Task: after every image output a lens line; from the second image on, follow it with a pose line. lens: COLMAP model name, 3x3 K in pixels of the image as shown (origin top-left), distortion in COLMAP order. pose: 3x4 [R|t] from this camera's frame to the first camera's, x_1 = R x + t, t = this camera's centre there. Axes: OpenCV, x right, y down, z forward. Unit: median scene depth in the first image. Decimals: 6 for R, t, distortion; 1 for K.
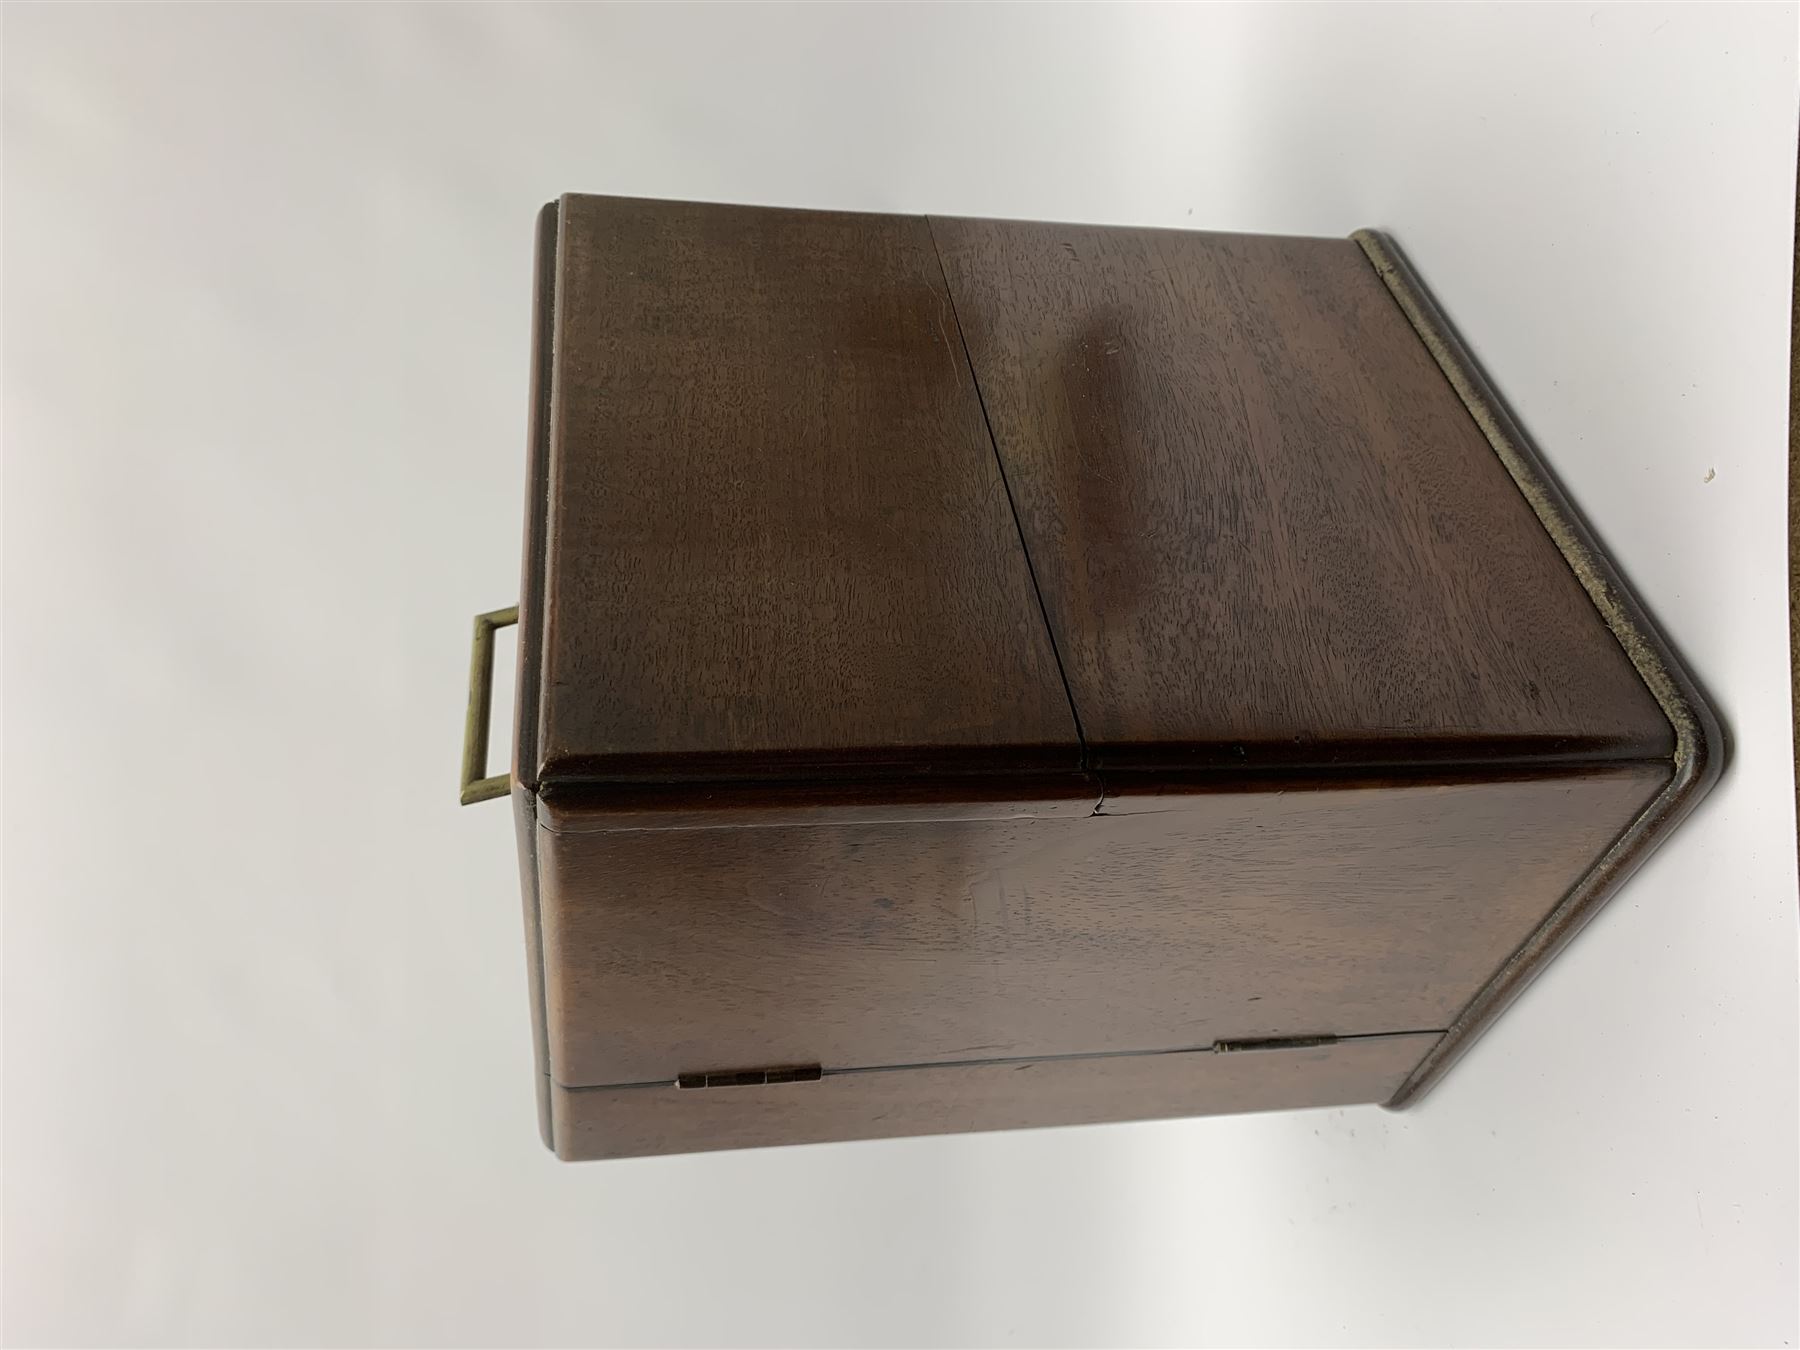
lens RADIAL K [[1407.9, 0, 900.0], [0, 1407.9, 675.0], [0, 0, 1]] dist [0.063172, -0.161659]
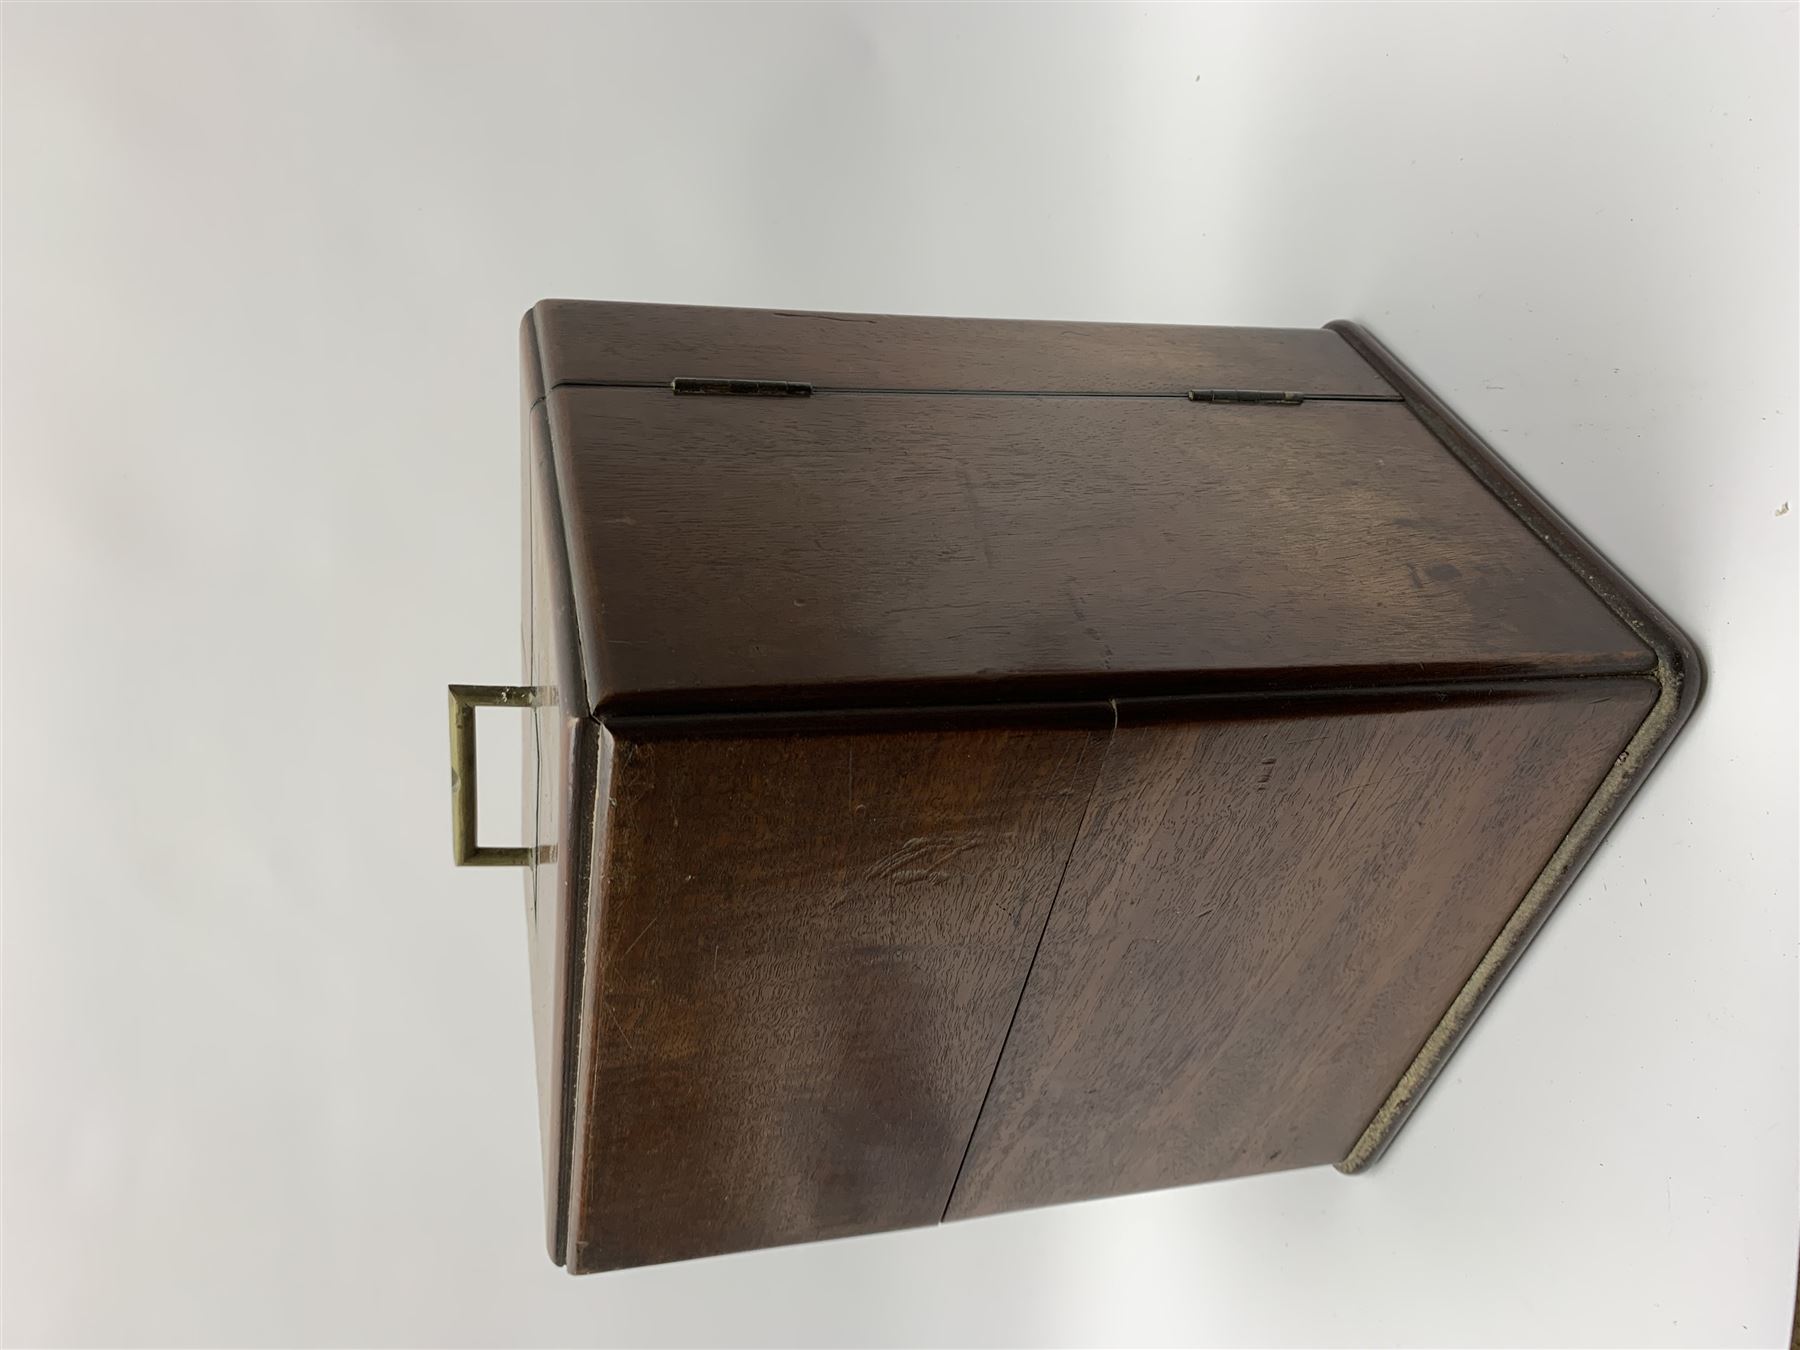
lens RADIAL K [[1407.9, 0, 900.0], [0, 1407.9, 675.0], [0, 0, 1]] dist [0.063172, -0.161659]
pose [[0.945658, 0.176032, 0.273393, -0.335032], [-0.297627, 0.129973, 0.945793, -1.146868], [0.130956, -0.975766, 0.175302, 1.061765]]
